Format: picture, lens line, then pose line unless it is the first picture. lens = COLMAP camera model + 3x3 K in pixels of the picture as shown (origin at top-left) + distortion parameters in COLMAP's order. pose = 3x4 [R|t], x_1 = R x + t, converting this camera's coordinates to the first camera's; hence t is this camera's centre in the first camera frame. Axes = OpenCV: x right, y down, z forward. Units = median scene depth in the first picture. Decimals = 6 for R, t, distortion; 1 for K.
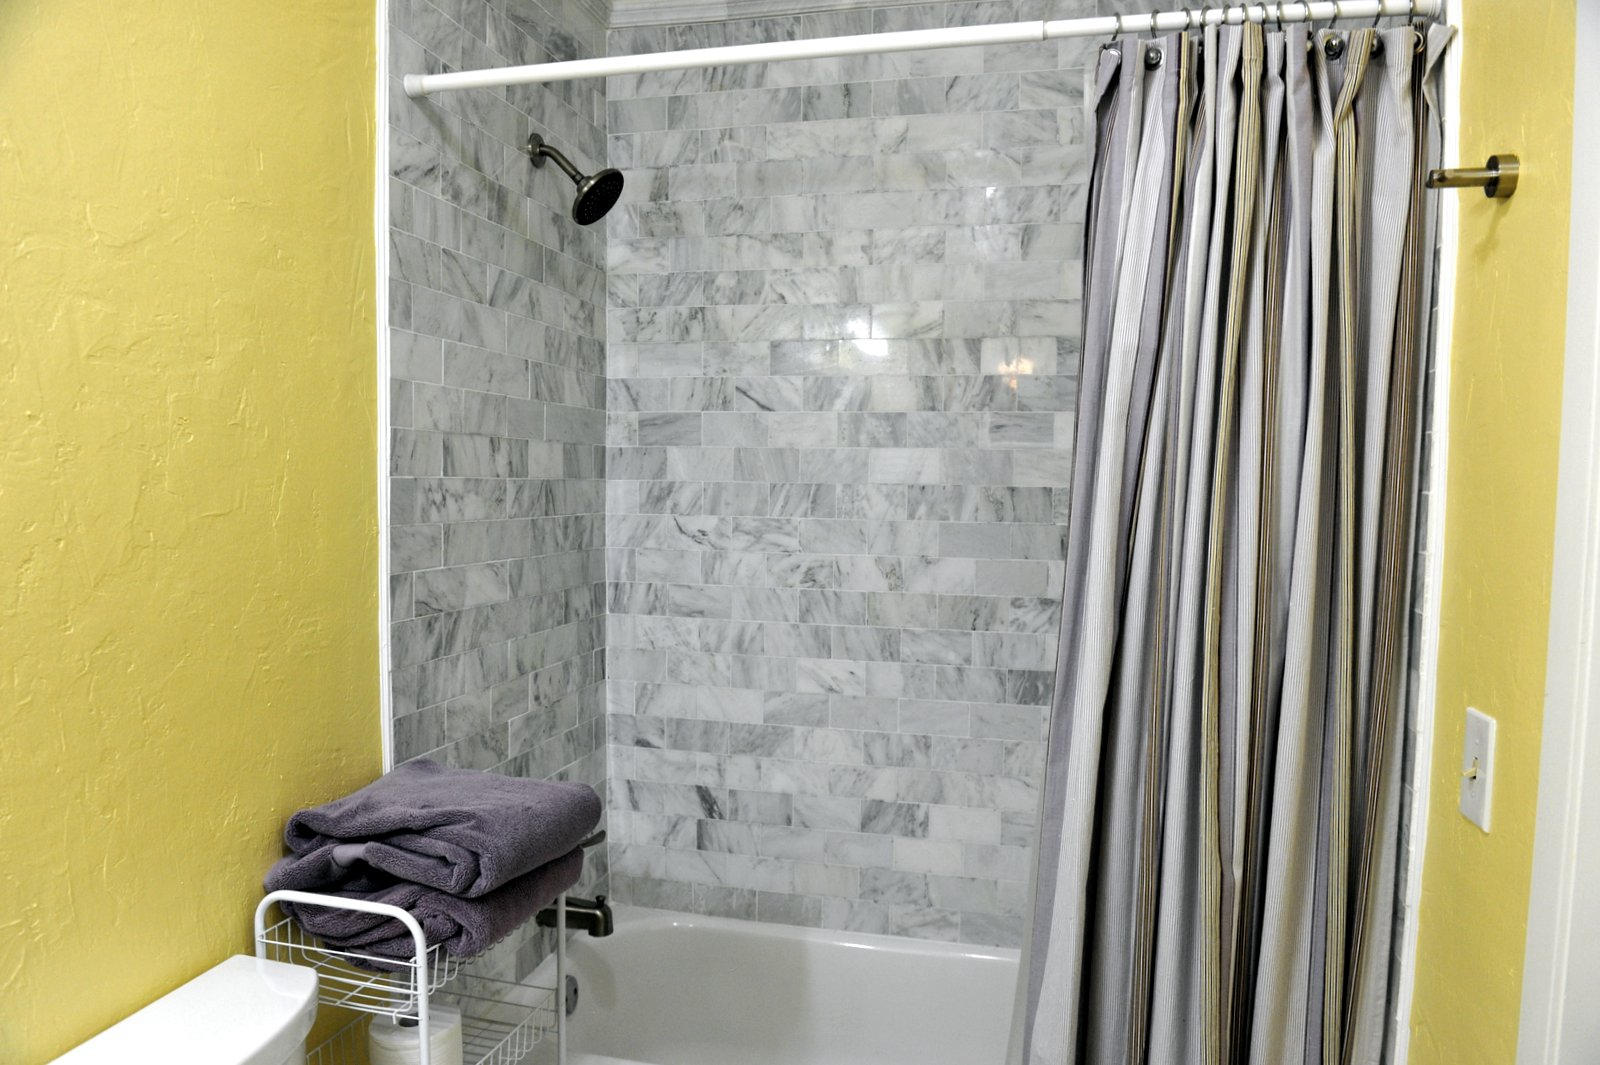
lens RADIAL K [[1146.1, 0, 808.0], [0, 1146.1, 549.5], [0, 0, 1]] dist [-0.048110, -0.007961]
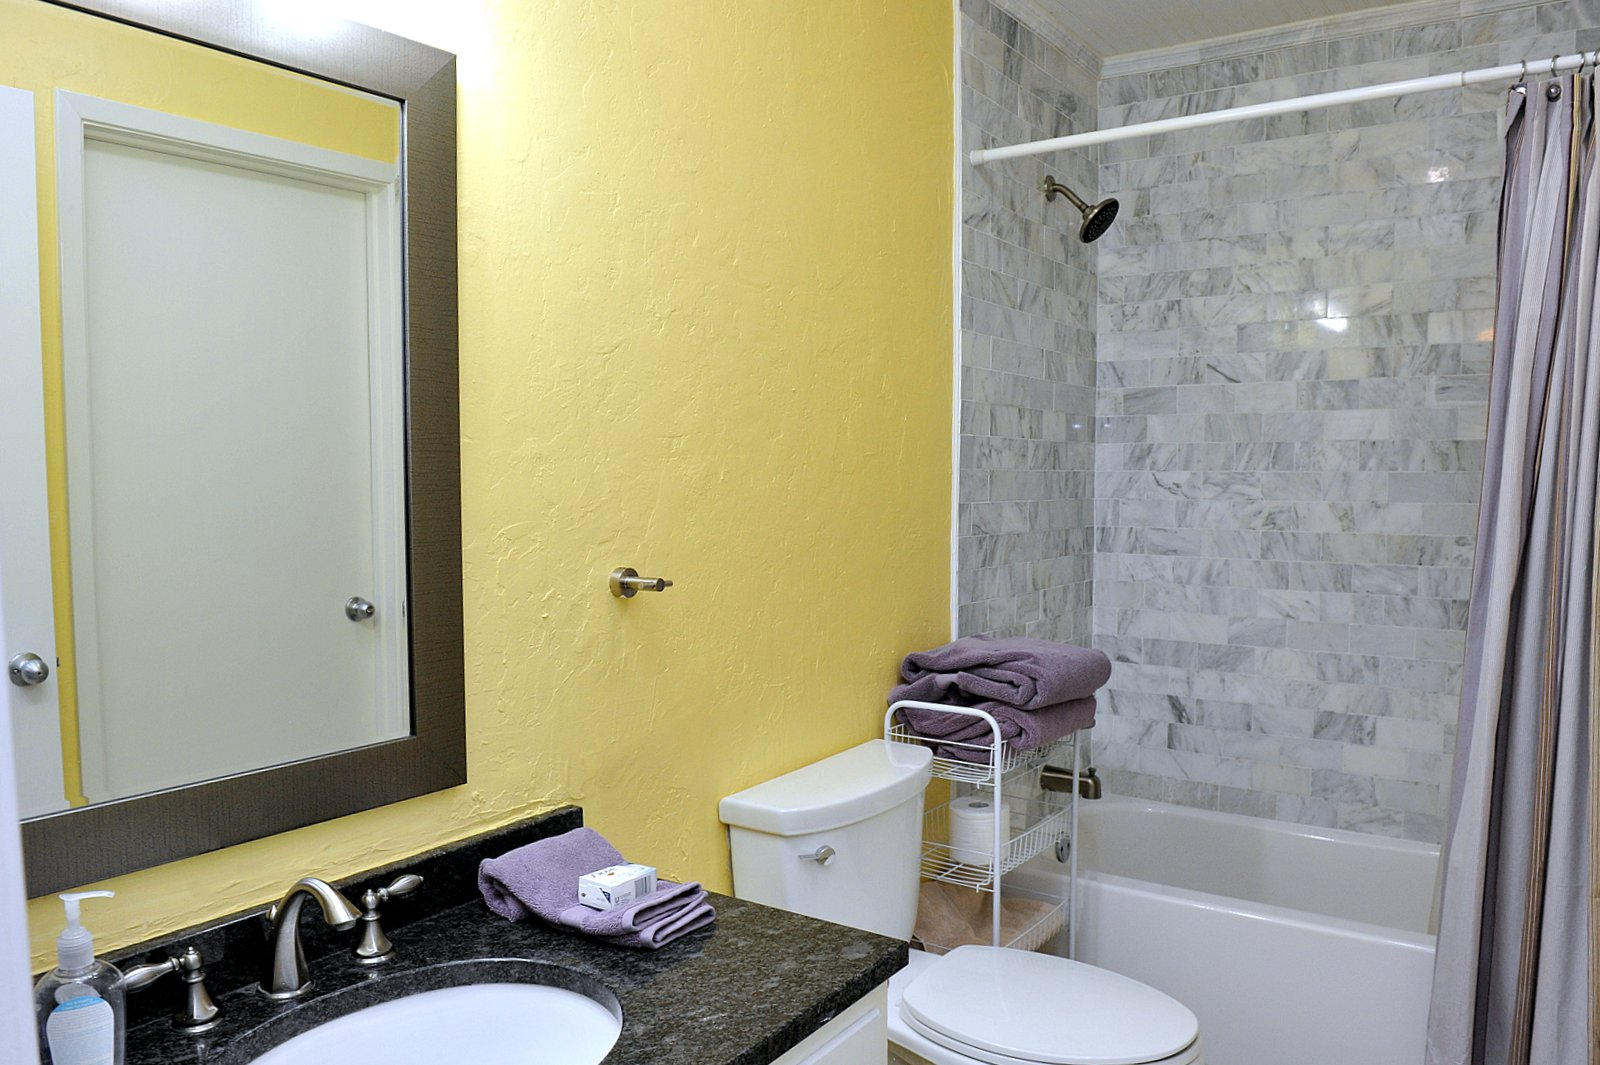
lens RADIAL K [[1146.1, 0, 808.0], [0, 1146.1, 549.5], [0, 0, 1]] dist [-0.048110, -0.007961]
pose [[0.929206, 0.010863, -0.369403, -0.008658], [-0.008343, 0.999930, 0.008417, 0.049831], [0.369469, -0.004739, 0.929231, -0.288552]]
